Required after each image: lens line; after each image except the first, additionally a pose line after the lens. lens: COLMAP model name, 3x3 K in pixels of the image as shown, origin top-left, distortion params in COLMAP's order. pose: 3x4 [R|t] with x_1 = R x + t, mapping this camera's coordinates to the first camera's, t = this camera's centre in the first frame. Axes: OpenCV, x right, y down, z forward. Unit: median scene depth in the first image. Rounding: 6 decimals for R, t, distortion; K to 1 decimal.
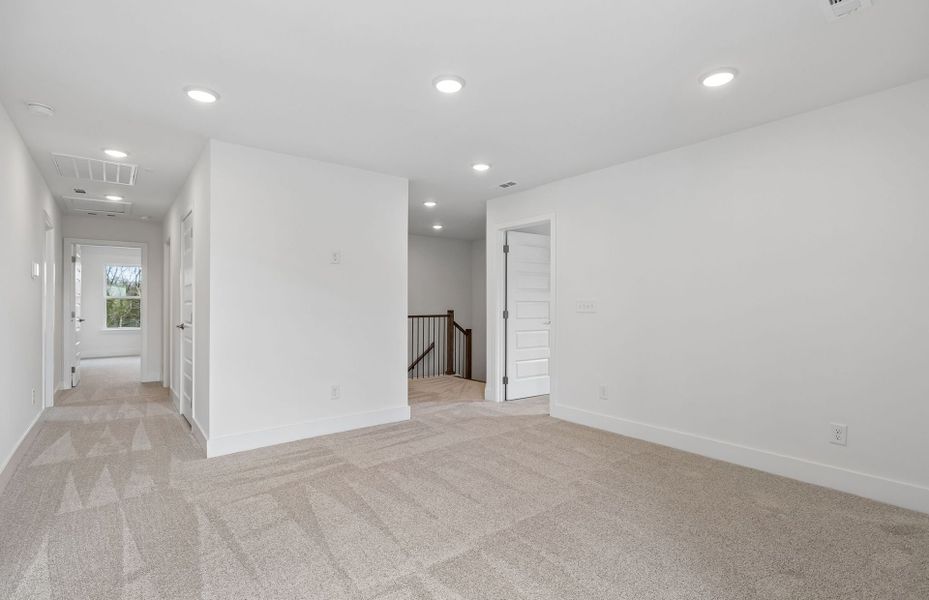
lens RADIAL K [[423.8, 0, 464.5], [0, 423.8, 300.0], [0, 0, 1]] dist [-0.000466, 0.000062]
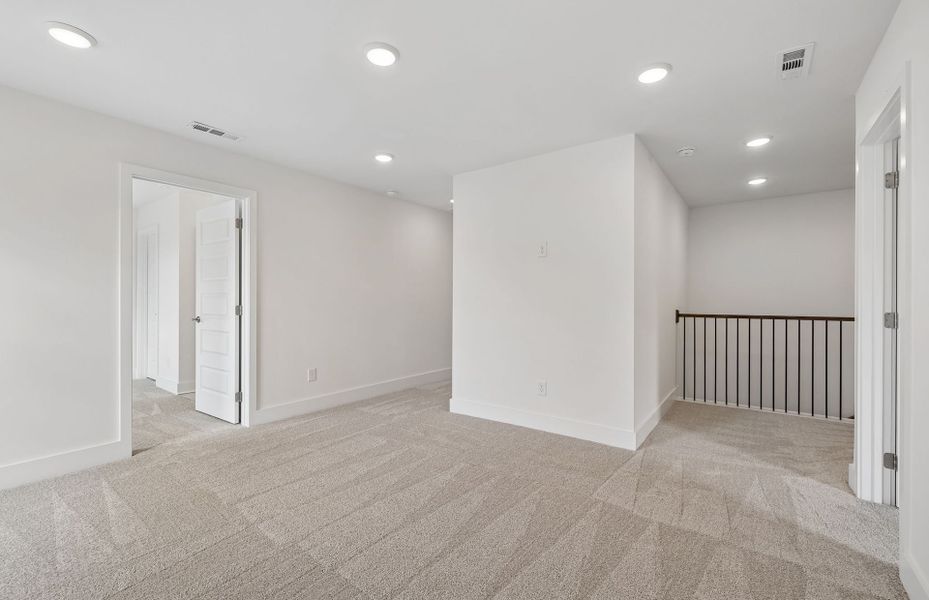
lens RADIAL K [[392.3, 0, 464.5], [0, 392.3, 300.0], [0, 0, 1]] dist [-0.001606, -0.000204]
pose [[0.268278, 0.005286, -0.963327, 0.467851], [0.016627, 0.999811, 0.010117, -0.001239], [0.963198, -0.018731, 0.268139, 0.527865]]
